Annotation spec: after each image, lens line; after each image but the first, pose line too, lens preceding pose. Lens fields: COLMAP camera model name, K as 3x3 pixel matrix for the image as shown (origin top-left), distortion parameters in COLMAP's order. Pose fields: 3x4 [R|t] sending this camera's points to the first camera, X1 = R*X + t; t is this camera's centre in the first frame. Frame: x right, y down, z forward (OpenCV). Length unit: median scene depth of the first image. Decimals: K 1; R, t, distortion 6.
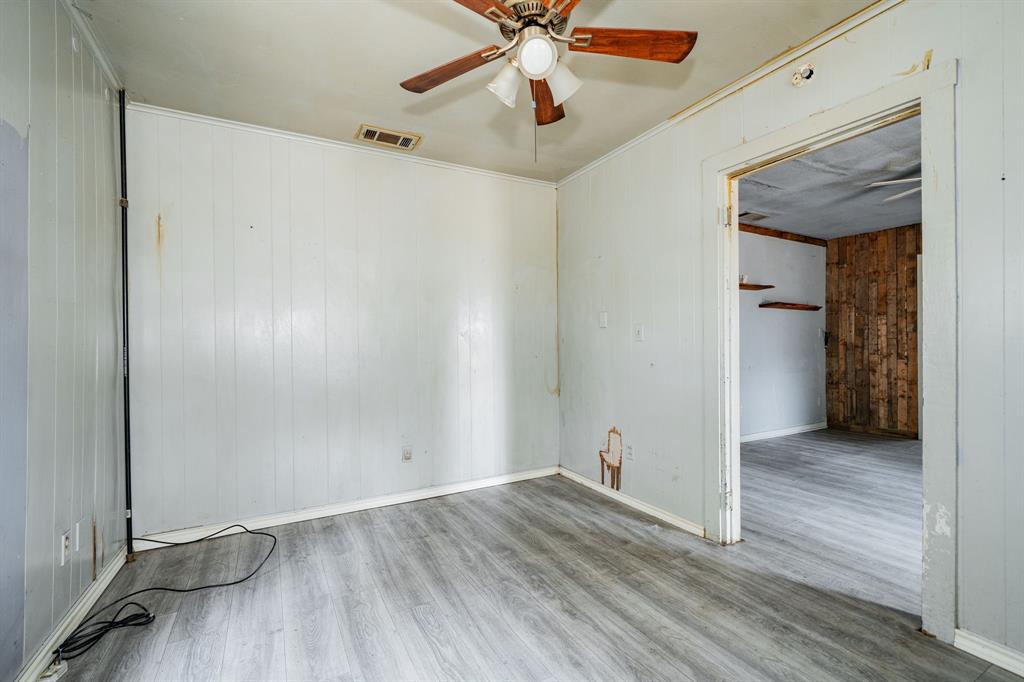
lens RADIAL K [[441.2, 0, 512.0], [0, 441.2, 341.0], [0, 0, 1]] dist [0.001946, 0.000083]
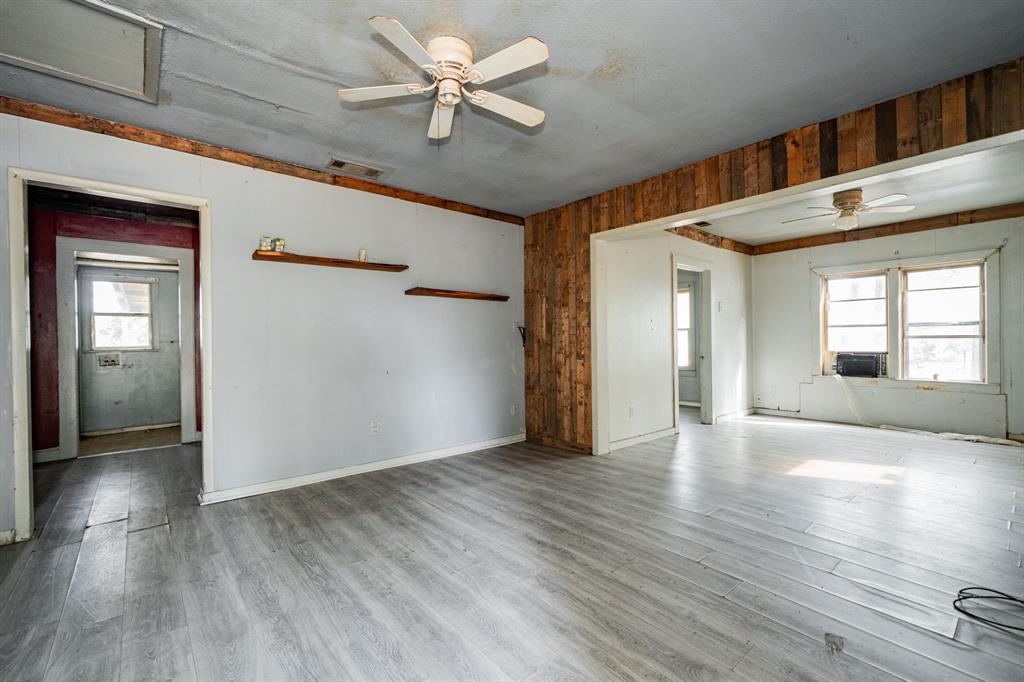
lens RADIAL K [[441.2, 0, 512.0], [0, 441.2, 341.0], [0, 0, 1]] dist [0.001946, 0.000083]
pose [[0.980077, -0.003141, 0.198595, 0.568764], [0.002246, 0.999986, 0.004728, 0.002422], [-0.198607, -0.004188, 0.980070, 0.196127]]
